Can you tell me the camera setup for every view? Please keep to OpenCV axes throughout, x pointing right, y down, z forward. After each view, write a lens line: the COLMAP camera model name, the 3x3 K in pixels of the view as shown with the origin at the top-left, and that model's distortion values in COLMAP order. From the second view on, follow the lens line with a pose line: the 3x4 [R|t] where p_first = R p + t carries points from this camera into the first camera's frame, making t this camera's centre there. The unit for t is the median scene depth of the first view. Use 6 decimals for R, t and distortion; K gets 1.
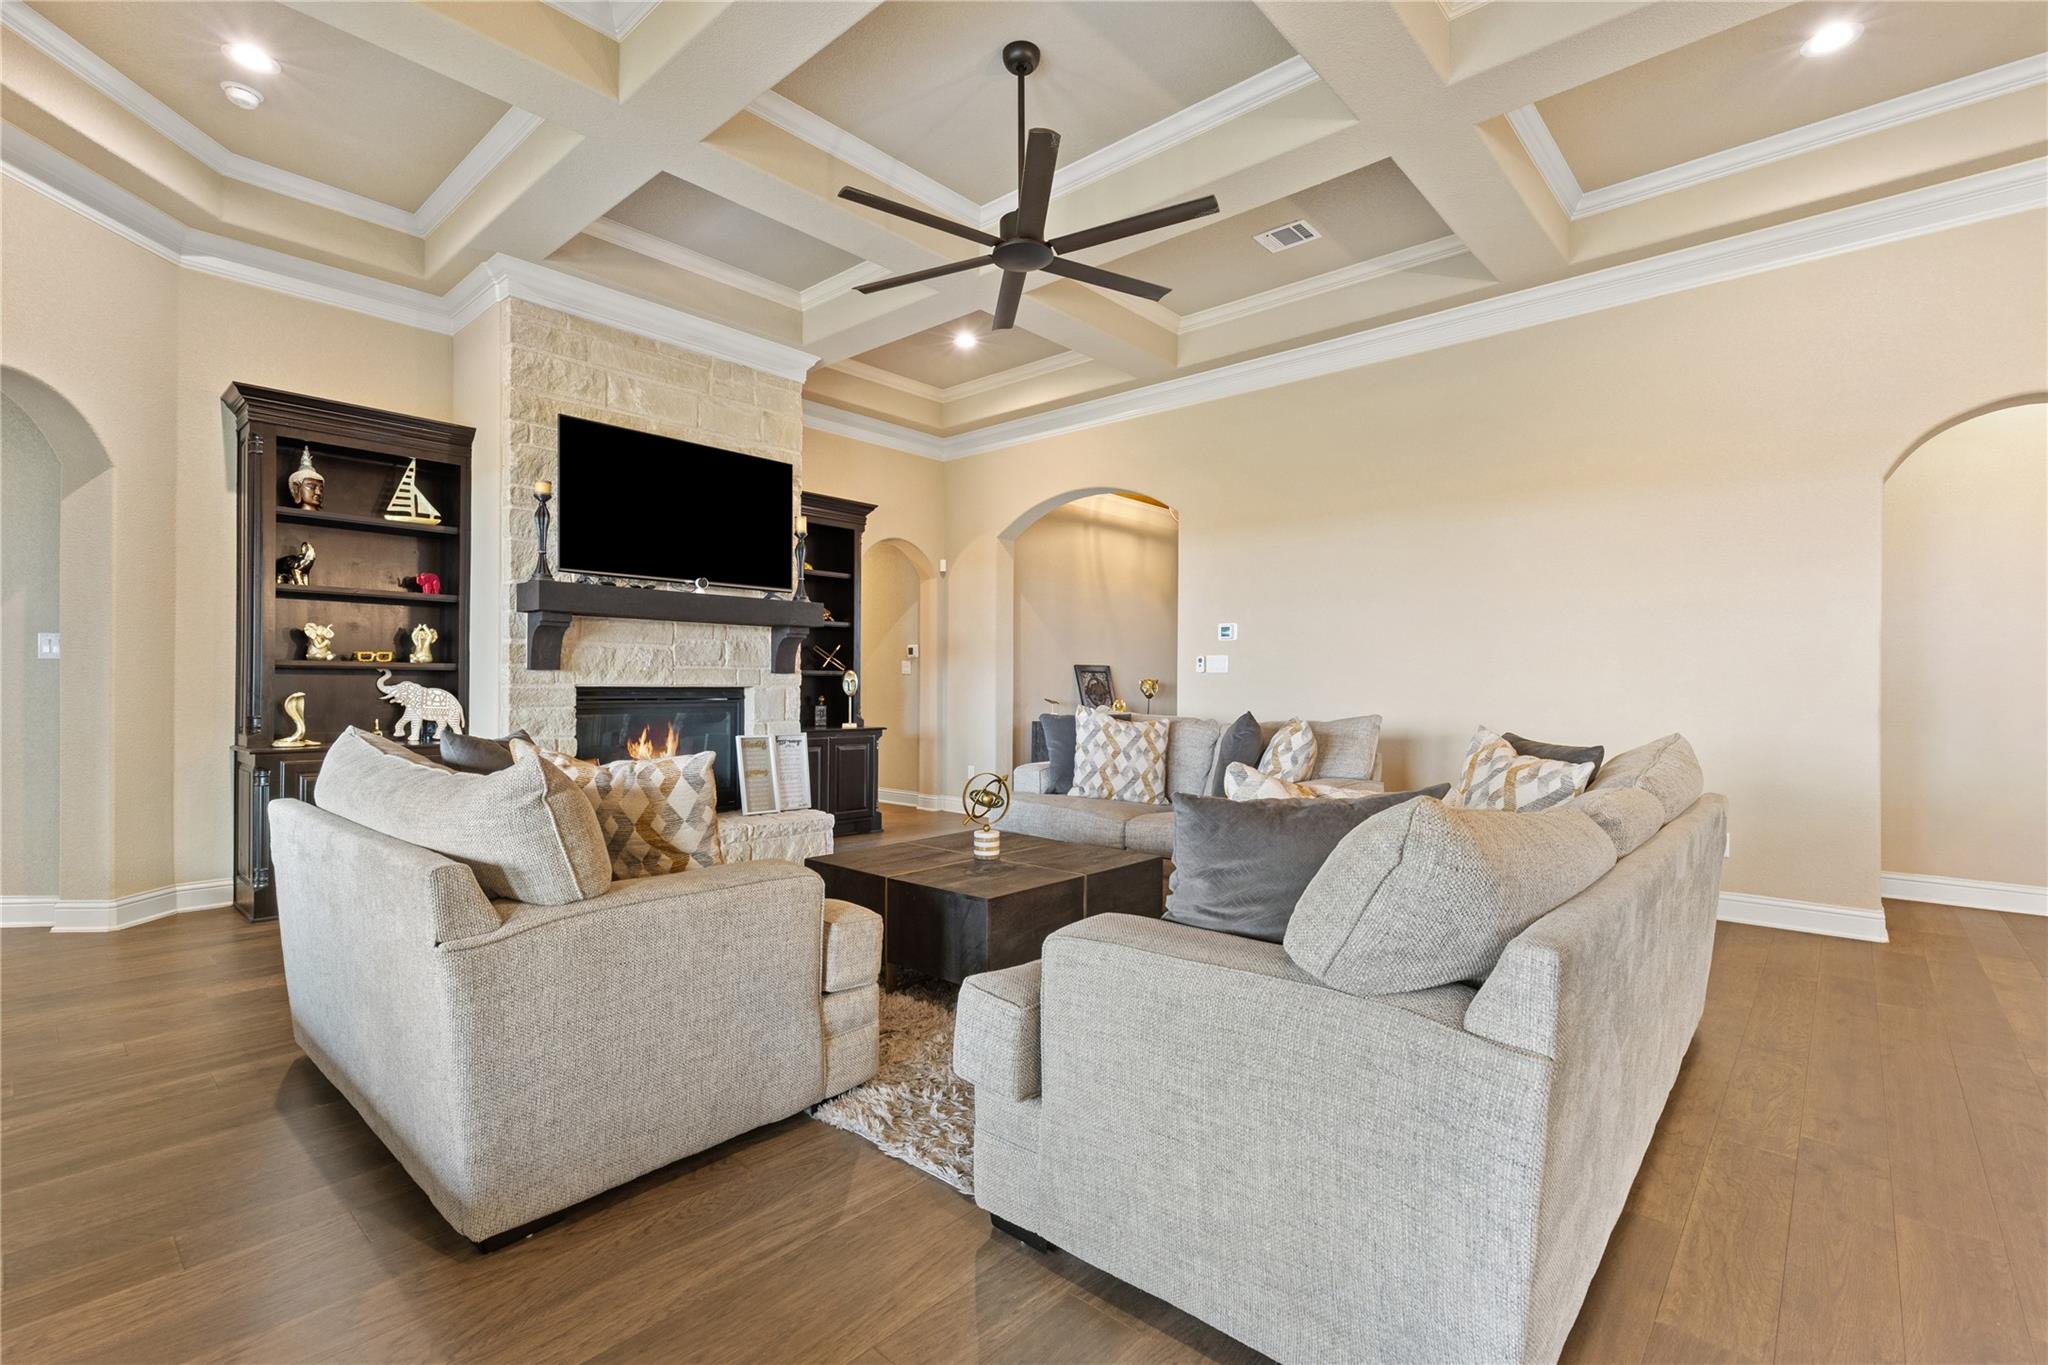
lens RADIAL K [[934.1, 0, 1028.9], [0, 934.1, 692.8], [0, 0, 1]] dist [0.011029, -0.003332]
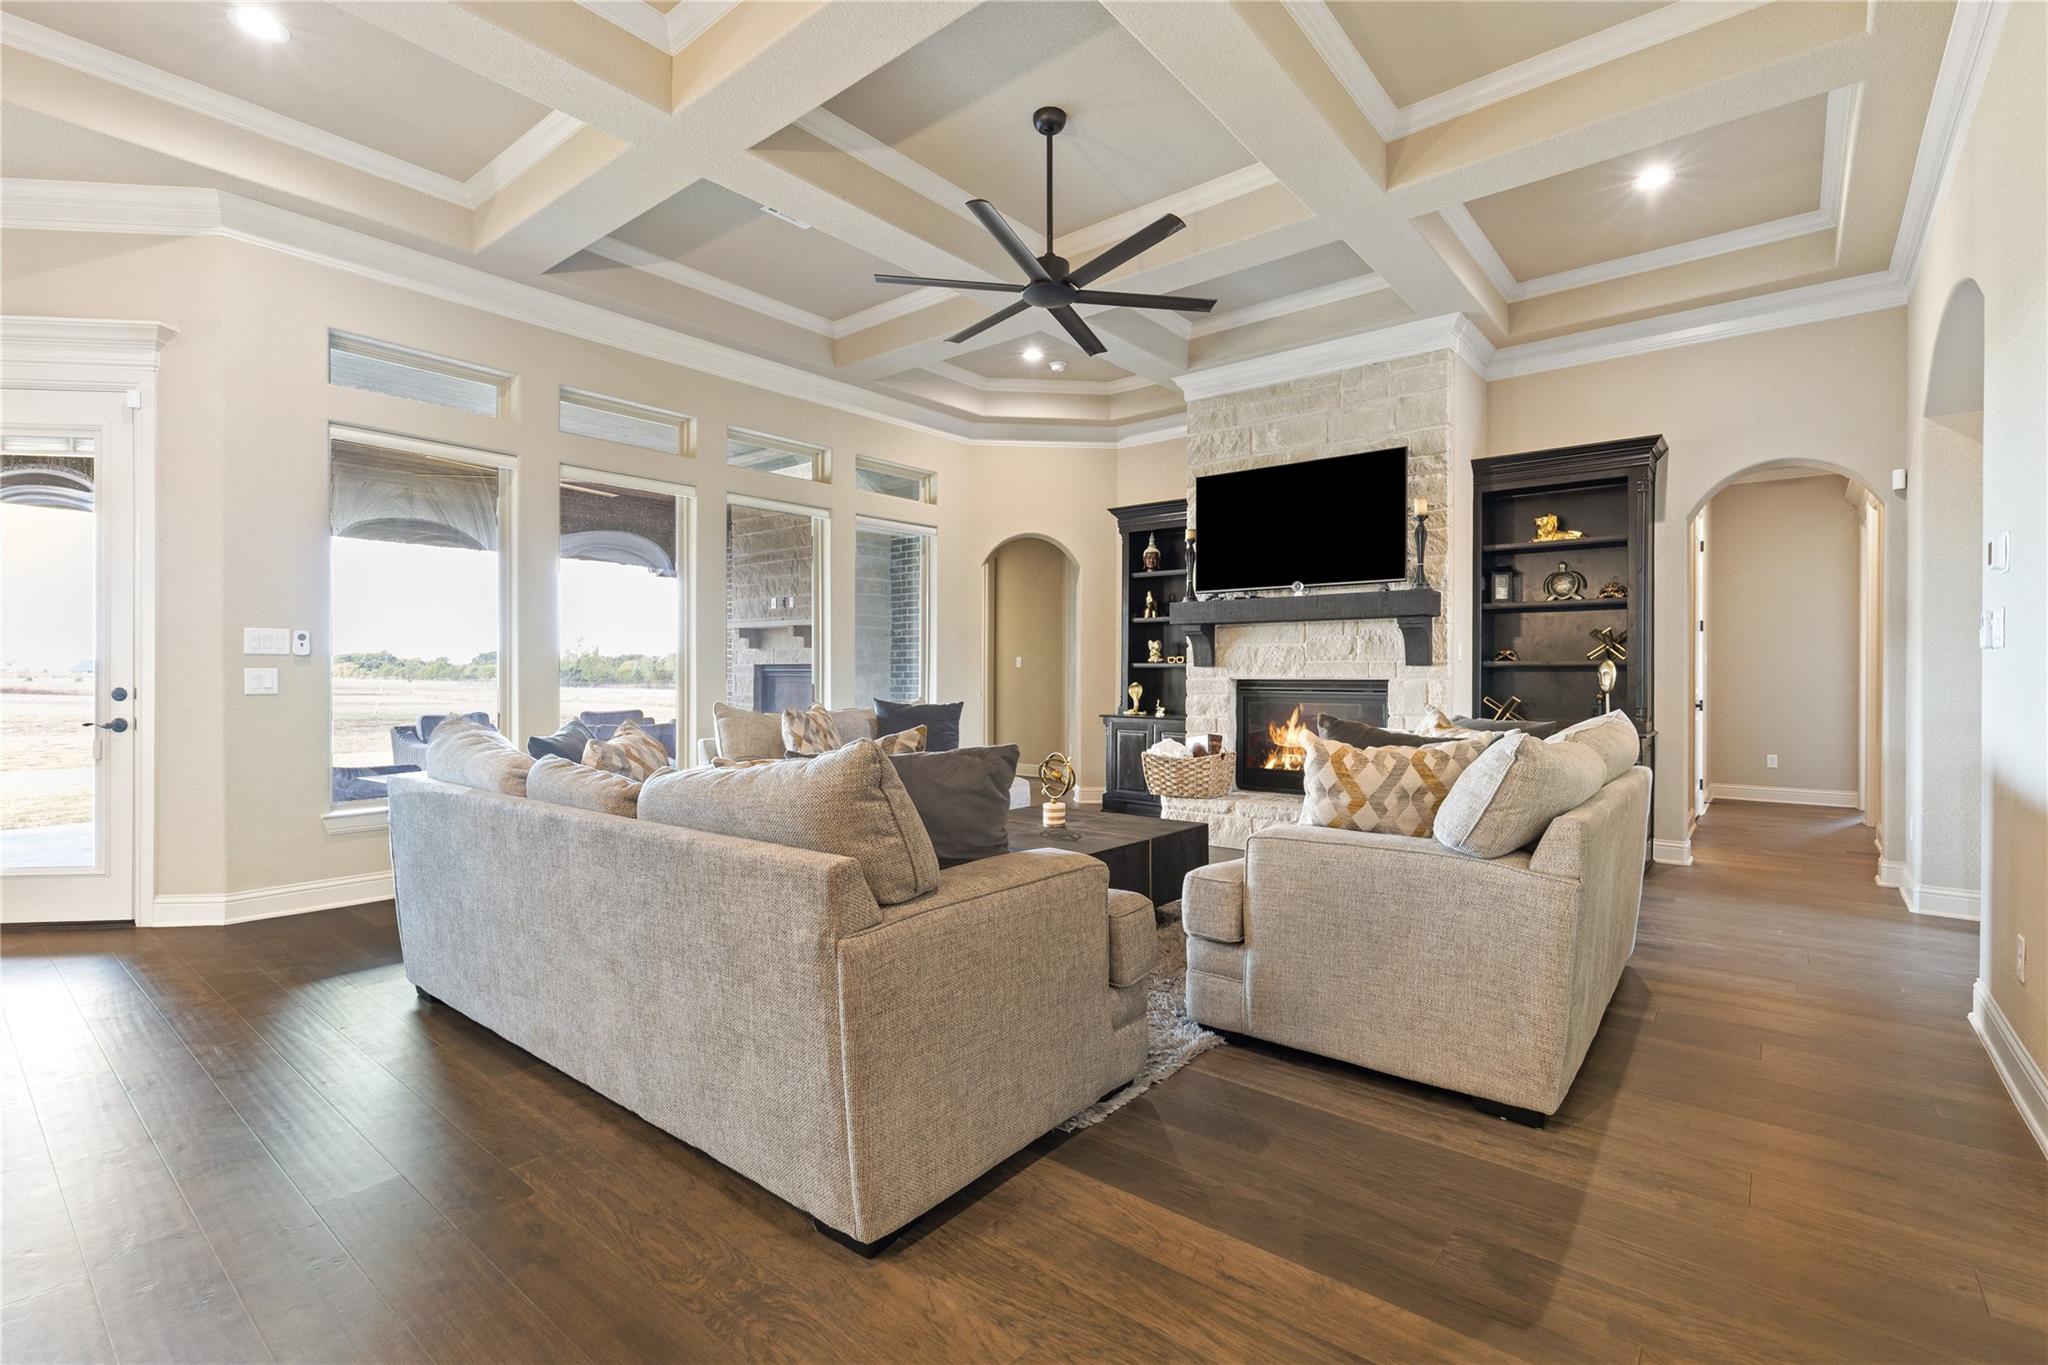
lens RADIAL K [[934.1, 0, 1012.5], [0, 934.1, 680.6], [0, 0, 1]] dist [0.011029, -0.003332]
pose [[0.034903, -0.002055, -0.999389, 0.740116], [-0.007233, 0.999971, -0.002309, -0.000127], [0.999365, 0.007309, 0.034887, 0.610454]]
